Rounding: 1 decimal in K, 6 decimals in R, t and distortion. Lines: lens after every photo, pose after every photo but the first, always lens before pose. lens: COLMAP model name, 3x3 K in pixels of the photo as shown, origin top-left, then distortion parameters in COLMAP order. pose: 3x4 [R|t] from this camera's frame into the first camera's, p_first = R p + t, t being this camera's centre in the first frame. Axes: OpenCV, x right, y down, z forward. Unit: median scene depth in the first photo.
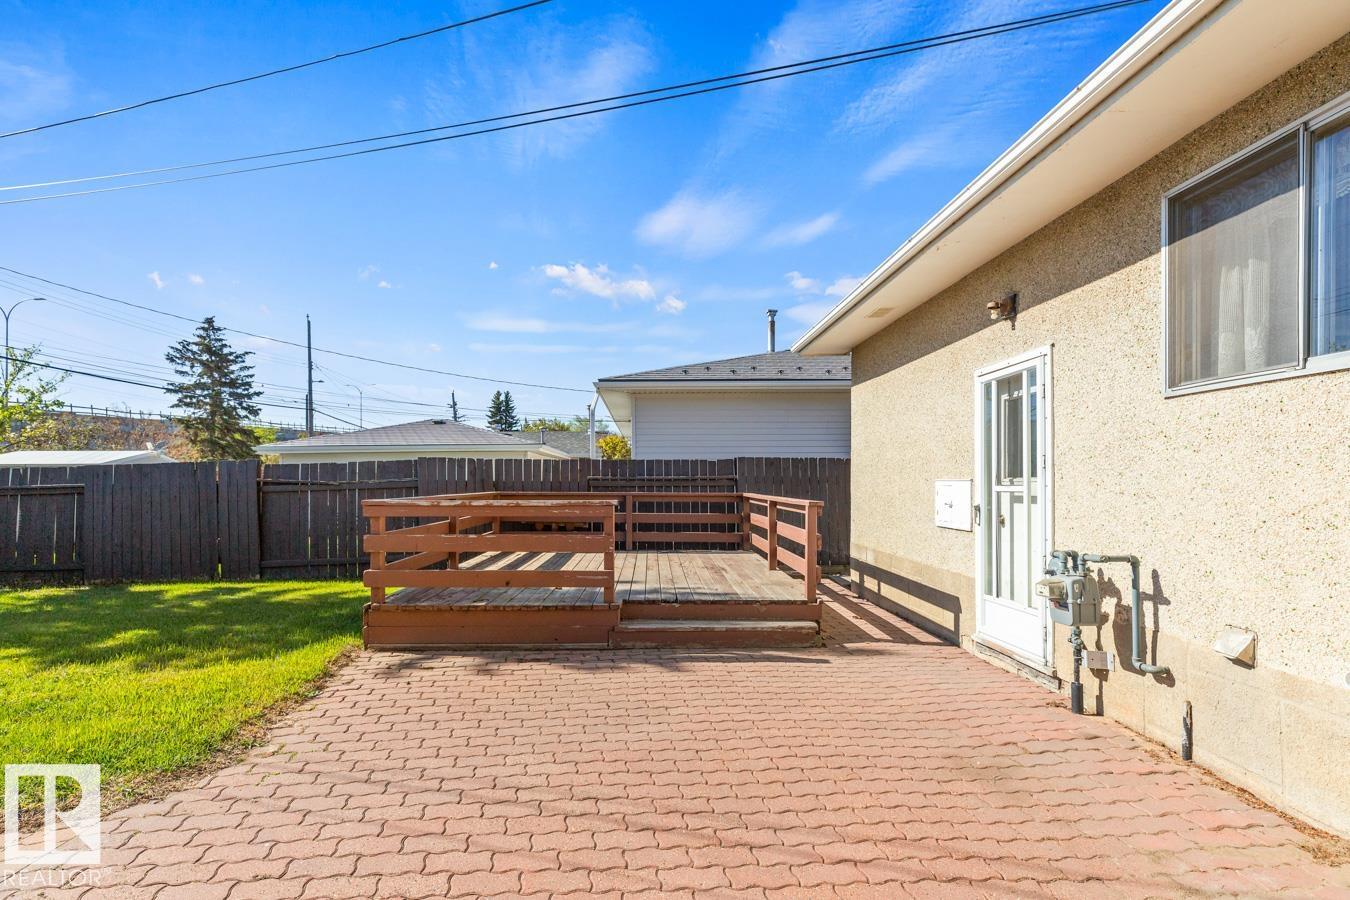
lens RADIAL K [[629.8, 0, 676.4], [0, 629.8, 484.2], [0, 0, 1]] dist [0.003190, 0.000218]
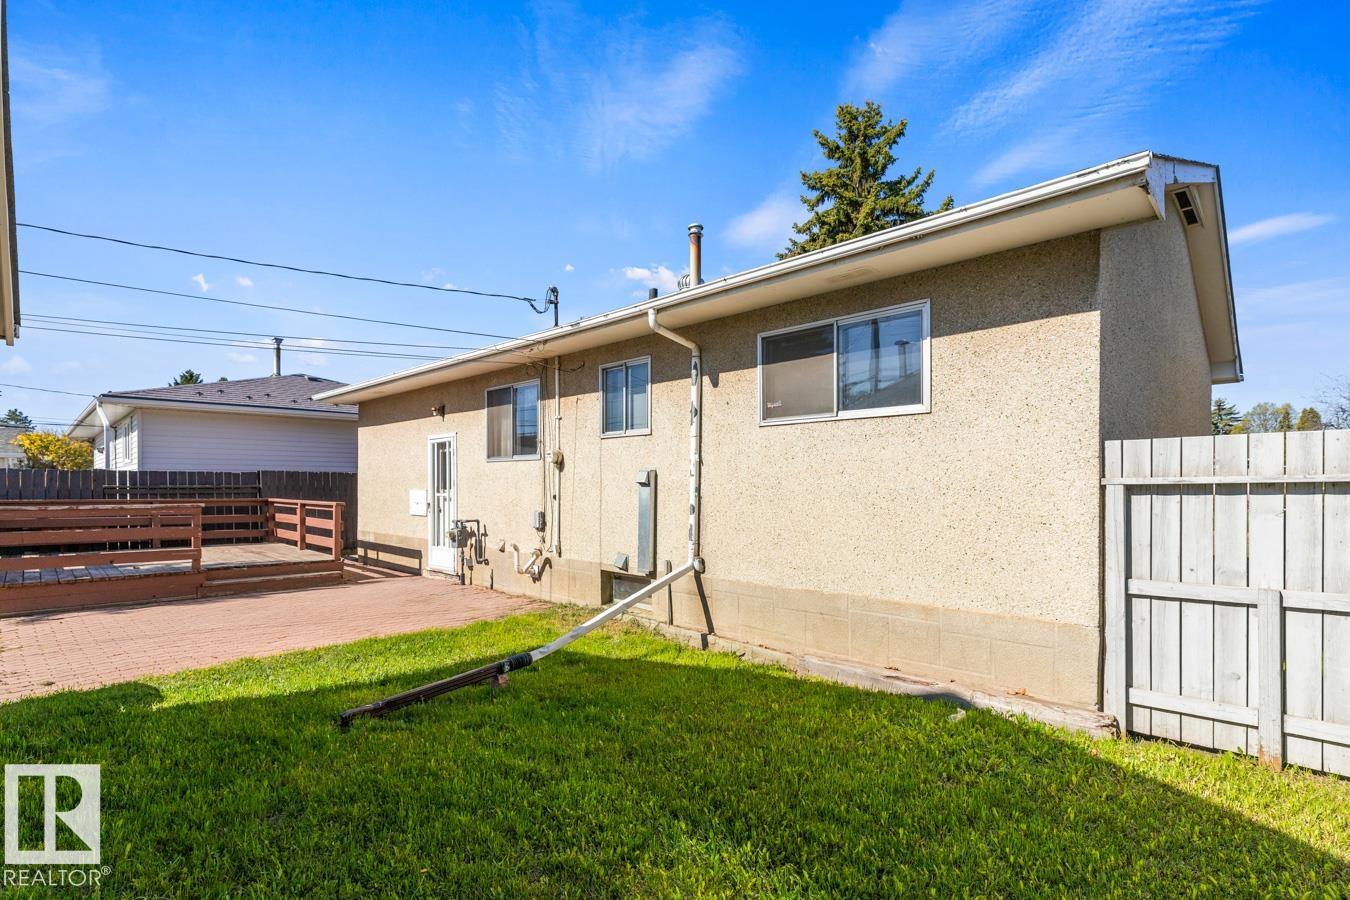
lens RADIAL K [[629.8, 0, 676.4], [0, 629.8, 484.2], [0, 0, 1]] dist [0.003190, 0.000218]
pose [[0.727116, 0.000825, 0.686514, -0.302961], [0.002258, 0.999991, -0.003594, -0.015583], [-0.686511, 0.004163, 0.727108, -0.920539]]
